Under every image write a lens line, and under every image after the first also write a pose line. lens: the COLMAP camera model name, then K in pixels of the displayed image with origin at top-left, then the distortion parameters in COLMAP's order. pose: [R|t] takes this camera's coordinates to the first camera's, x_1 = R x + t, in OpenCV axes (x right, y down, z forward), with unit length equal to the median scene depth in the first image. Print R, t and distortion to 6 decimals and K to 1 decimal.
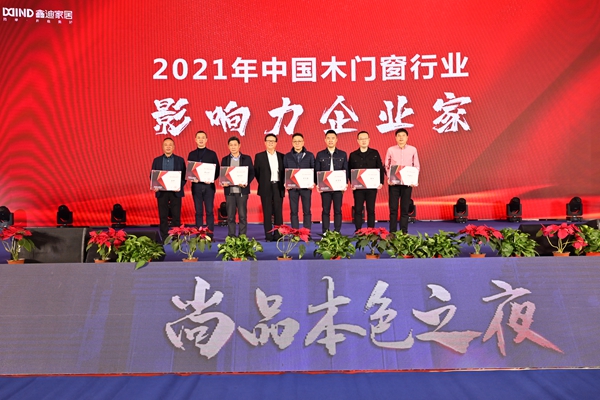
lens RADIAL K [[463.8, 0, 298.8], [0, 463.8, 203.6], [0, 0, 1]] dist [-0.003313, -0.002549]
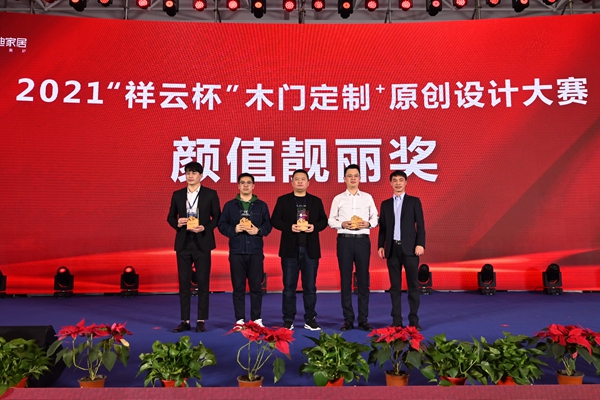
lens RADIAL K [[484.6, 0, 300.0], [0, 484.6, 200.0], [0, 0, 1]] dist [-0.003309, -0.002479]
pose [[0.999864, 0.012015, 0.011287, 0.023574], [-0.010525, 0.992245, -0.123853, -0.034764], [-0.012687, 0.123718, 0.992236, 0.349642]]
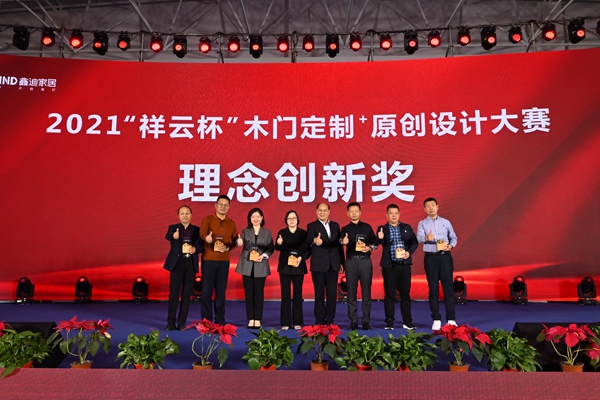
lens RADIAL K [[454.9, 0, 296.3], [0, 454.9, 199.3], [0, 0, 1]] dist [-0.005346, 0.000499]
pose [[0.999531, 0.010630, -0.028730, 0.140364], [-0.015054, 0.987249, -0.158467, -0.034524], [0.026679, 0.158826, 0.986946, 0.223173]]
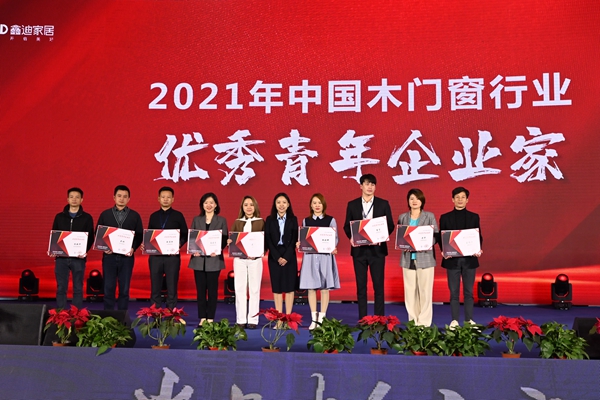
lens RADIAL K [[688.2, 0, 291.4], [0, 688.2, 199.8], [0, 0, 1]] dist [-0.003728, -0.001368]
pose [[0.993292, 0.014108, -0.114770, 0.142375], [-0.025346, 0.994956, -0.097056, -0.029820], [0.112822, 0.099314, 0.988639, -0.238228]]
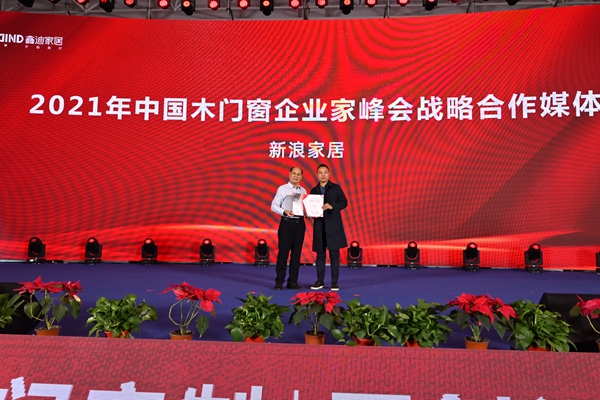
lens RADIAL K [[436.3, 0, 297.7], [0, 436.3, 201.2], [0, 0, 1]] dist [-0.005621, -0.000357]
pose [[0.997772, 0.024990, -0.061855, 0.169496], [-0.030189, 0.995959, -0.084585, -0.024970], [0.059491, 0.086264, 0.994494, 0.364558]]
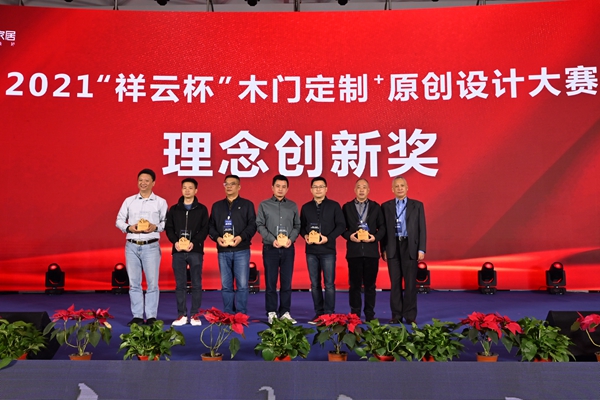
lens RADIAL K [[546.5, 0, 297.3], [0, 546.5, 200.0], [0, 0, 1]] dist [-0.004281, -0.001051]
pose [[0.999692, 0.011343, -0.022094, 0.114342], [-0.013644, 0.994170, -0.106958, -0.031791], [0.020752, 0.107227, 0.994018, 0.147588]]
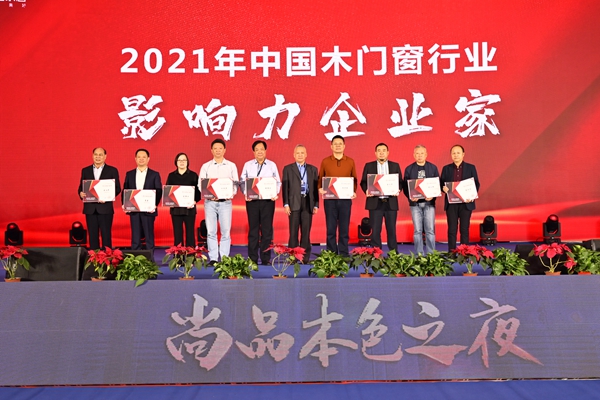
lens RADIAL K [[653.6, 0, 297.7], [0, 653.6, 199.5], [0, 0, 1]] dist [-0.002272, -0.000391]
pose [[0.999990, 0.002107, 0.004024, 0.002421], [-0.001978, 0.999493, -0.031781, -0.006492], [-0.004089, 0.031772, 0.999487, -0.432952]]
